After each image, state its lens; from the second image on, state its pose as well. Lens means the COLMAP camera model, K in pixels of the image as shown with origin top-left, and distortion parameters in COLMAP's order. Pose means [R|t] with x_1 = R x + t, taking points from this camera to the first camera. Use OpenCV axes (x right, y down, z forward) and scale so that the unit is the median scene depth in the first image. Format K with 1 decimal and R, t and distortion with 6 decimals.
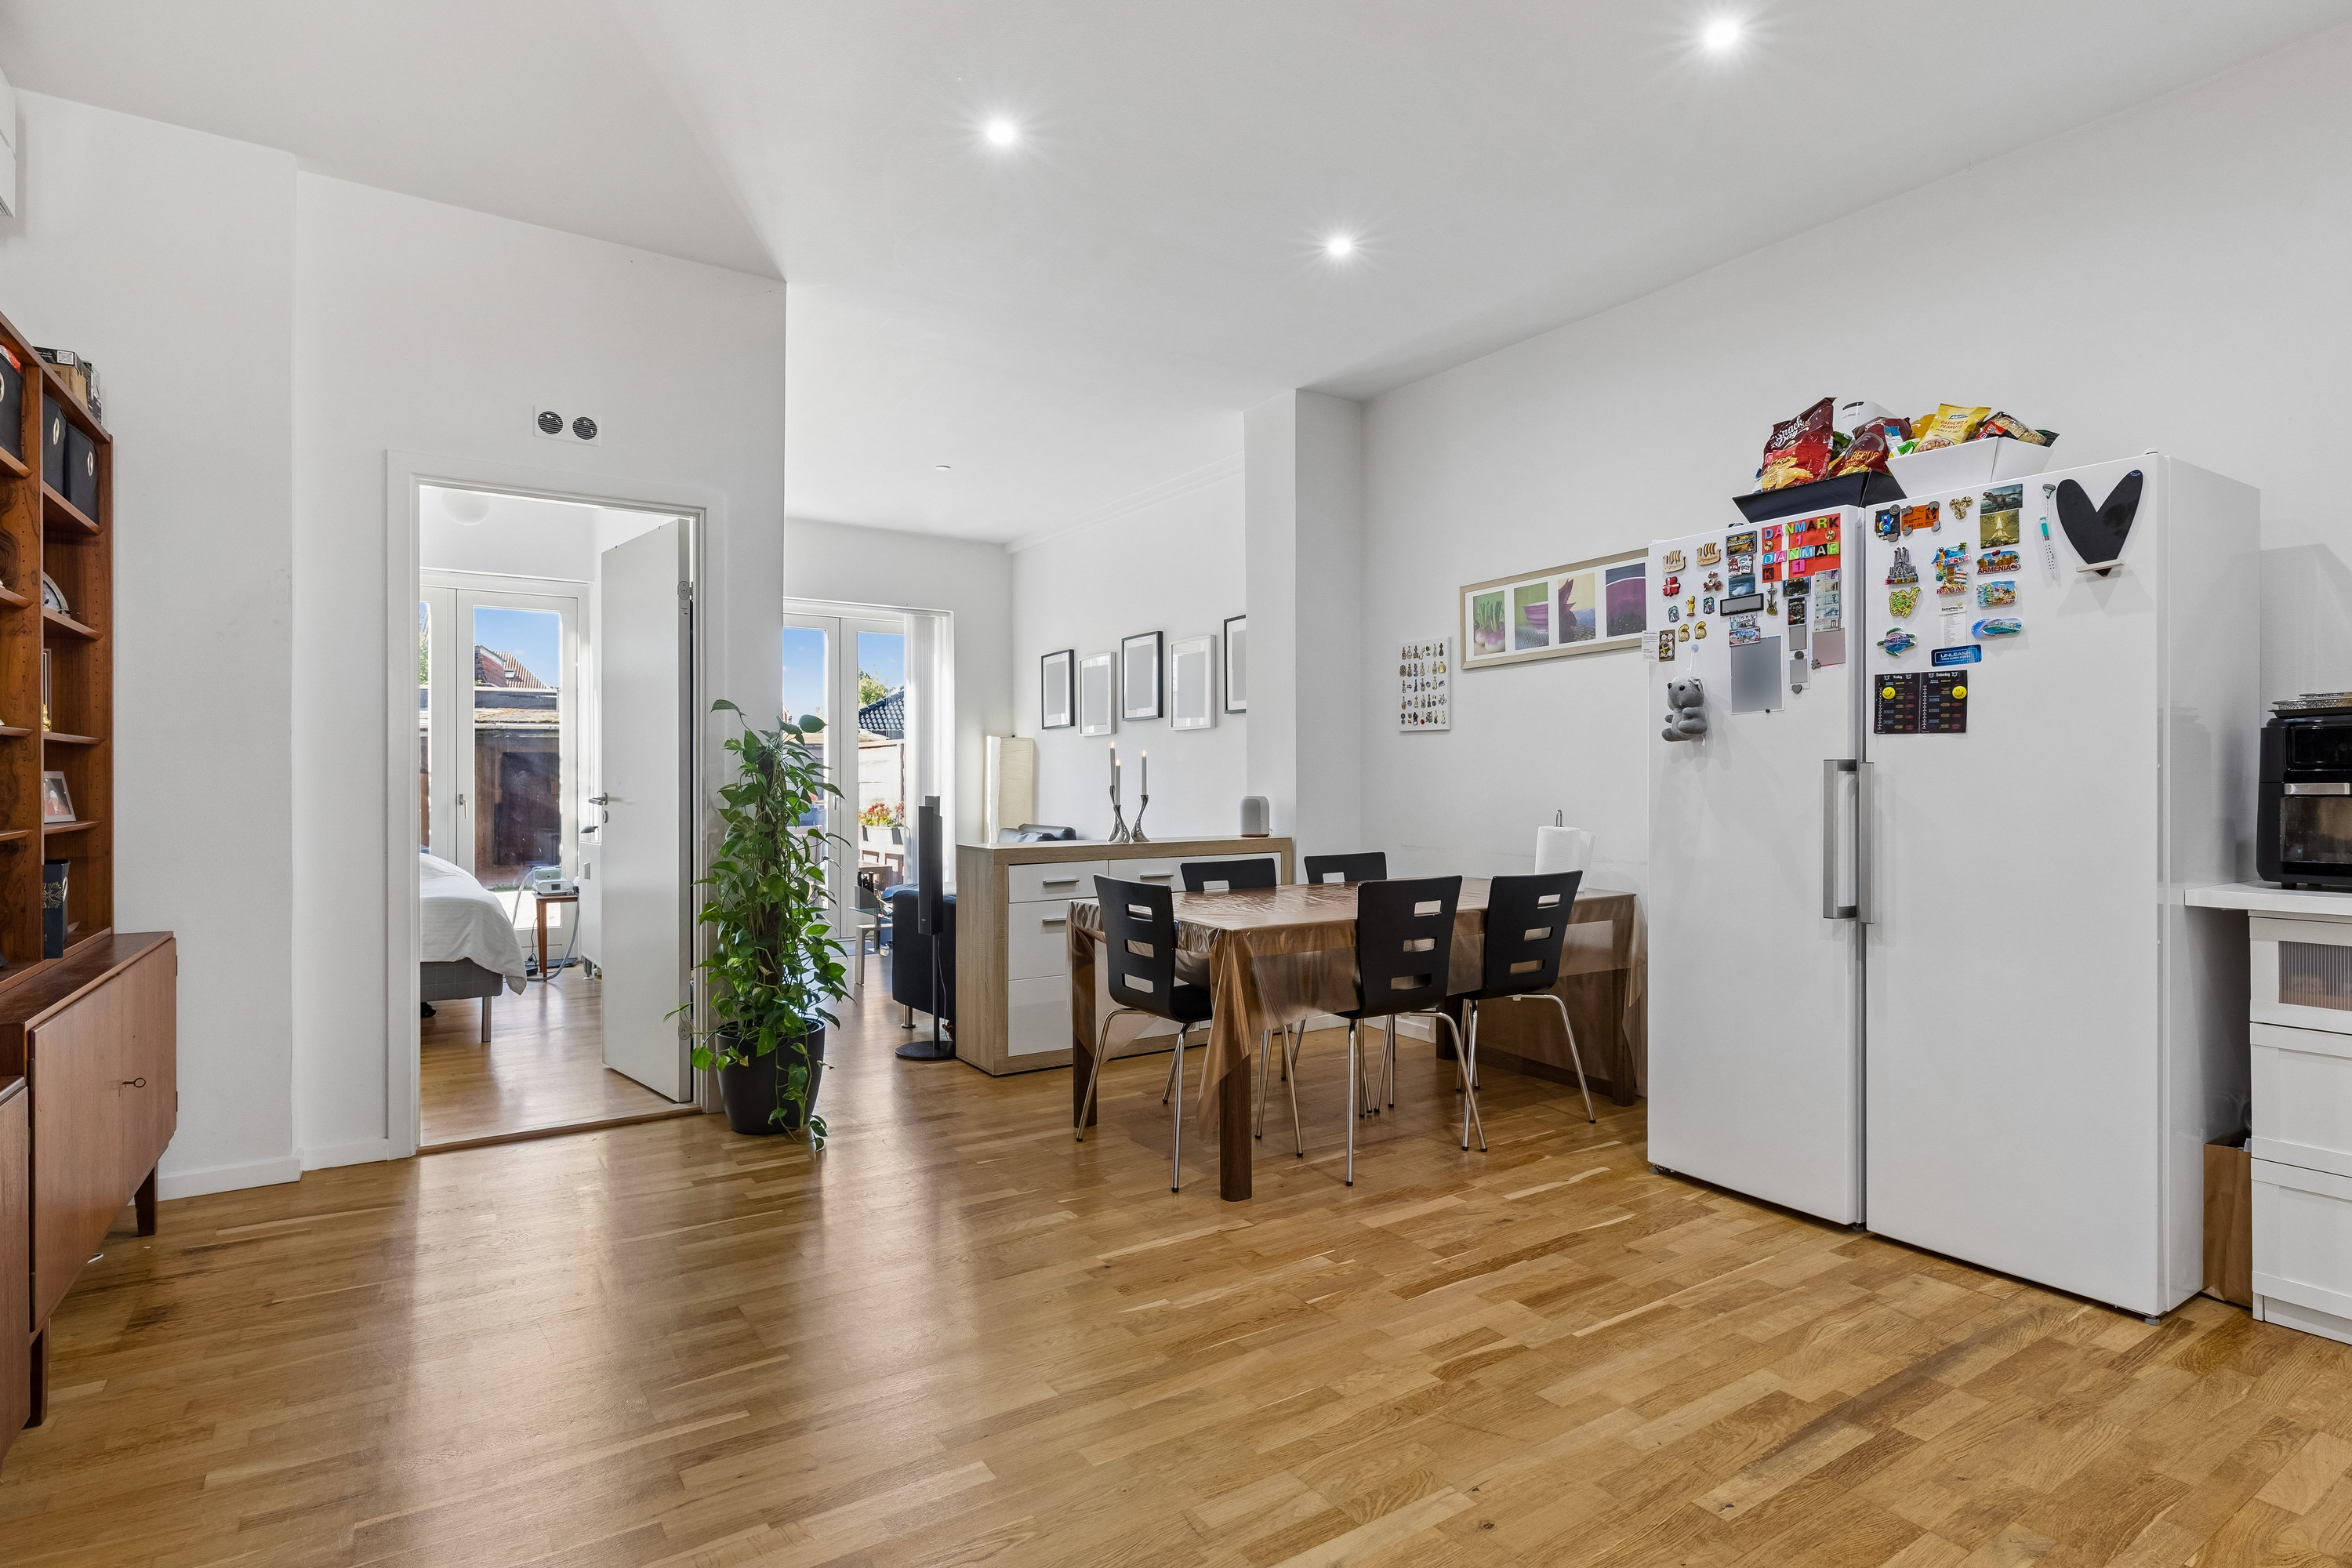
lens RADIAL K [[1168.1, 0, 1156.4], [0, 1168.1, 784.0], [0, 0, 1]] dist [-0.001343, 0.001124]
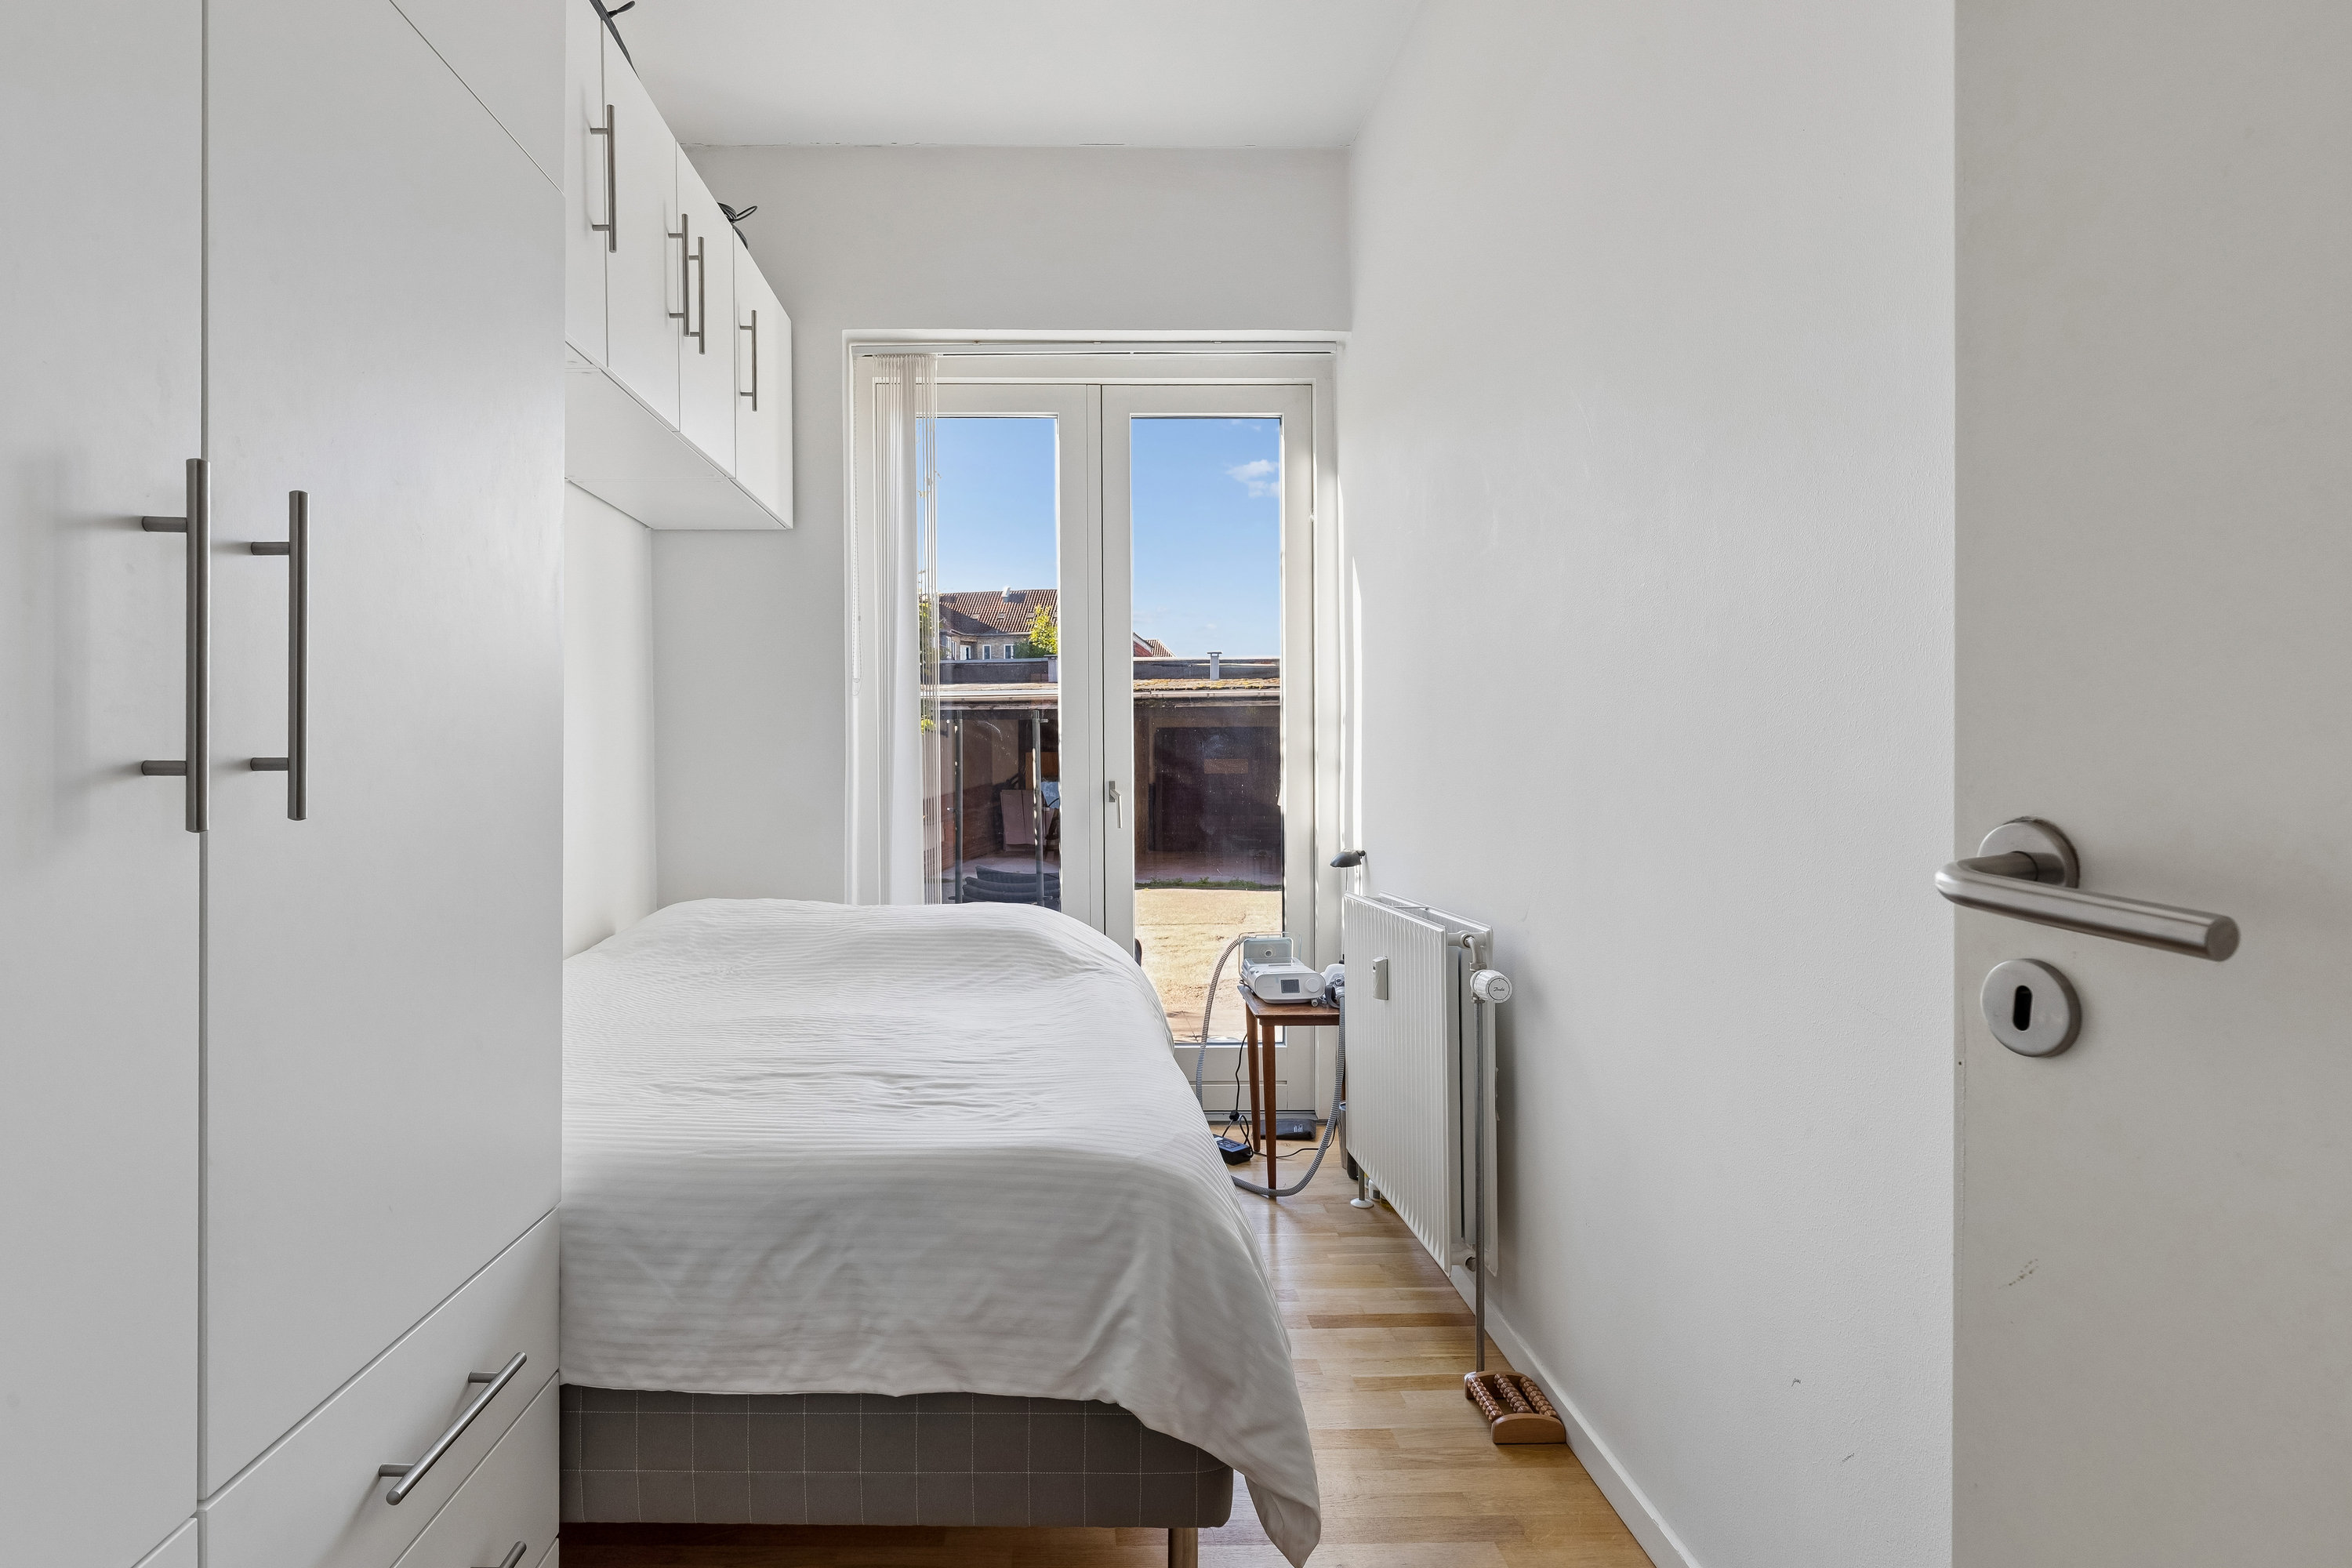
lens RADIAL K [[1168.1, 0, 1174.8], [0, 1168.1, 770.2], [0, 0, 1]] dist [-0.001343, 0.001124]
pose [[0.881486, -0.000527, -0.472210, -0.541460], [0.002416, 0.999991, 0.003393, 0.004872], [0.472204, -0.004132, 0.881480, 0.922674]]
